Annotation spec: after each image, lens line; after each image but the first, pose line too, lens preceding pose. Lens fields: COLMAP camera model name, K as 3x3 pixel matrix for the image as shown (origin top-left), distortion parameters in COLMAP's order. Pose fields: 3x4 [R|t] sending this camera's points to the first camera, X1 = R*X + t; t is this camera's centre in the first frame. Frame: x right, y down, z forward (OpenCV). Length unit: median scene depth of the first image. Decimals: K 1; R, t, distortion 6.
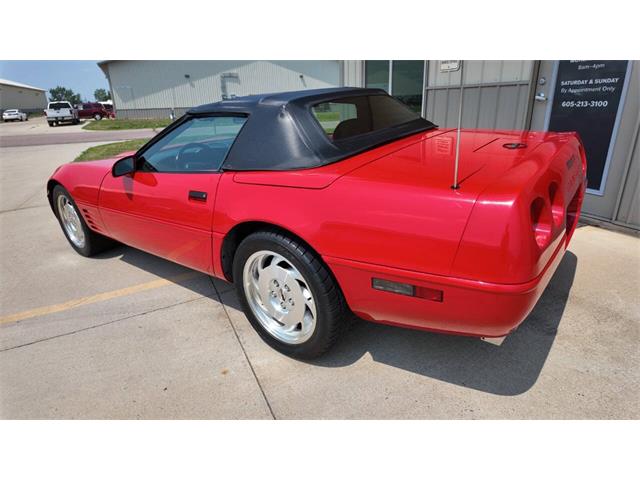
lens RADIAL K [[376.5, 0, 325.6], [0, 376.5, 243.9], [0, 0, 1]] dist [0.012142, -0.018987]
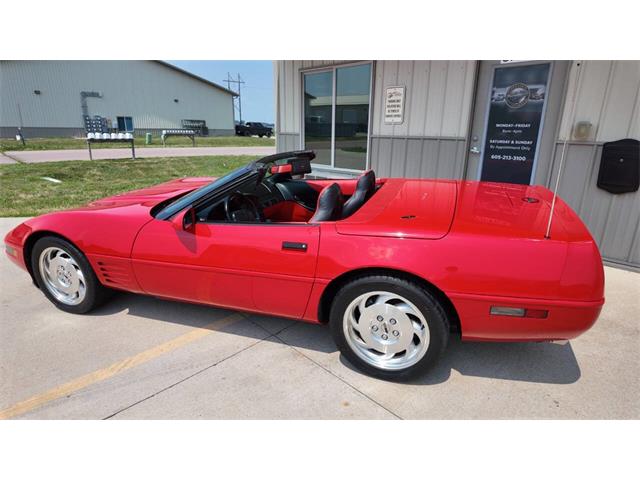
lens RADIAL K [[376.5, 0, 327.0], [0, 376.5, 241.6], [0, 0, 1]] dist [0.012142, -0.018987]
pose [[0.947618, -0.048312, 0.315730, -0.337567], [0.071093, 0.995601, -0.061031, -0.038596], [-0.311392, 0.080280, 0.946884, -0.037840]]
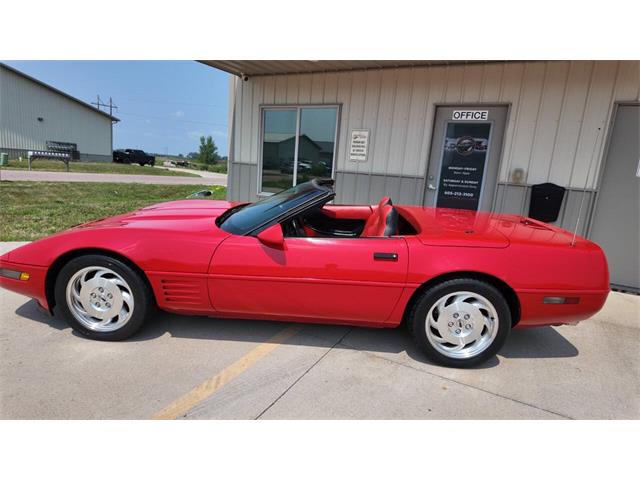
lens RADIAL K [[376.5, 0, 321.6], [0, 376.5, 238.9], [0, 0, 1]] dist [0.012142, -0.018987]
pose [[0.814135, -0.011858, 0.580554, -0.718518], [0.108303, 0.985348, -0.131753, -0.025387], [-0.570486, 0.170141, 0.803491, 0.050101]]
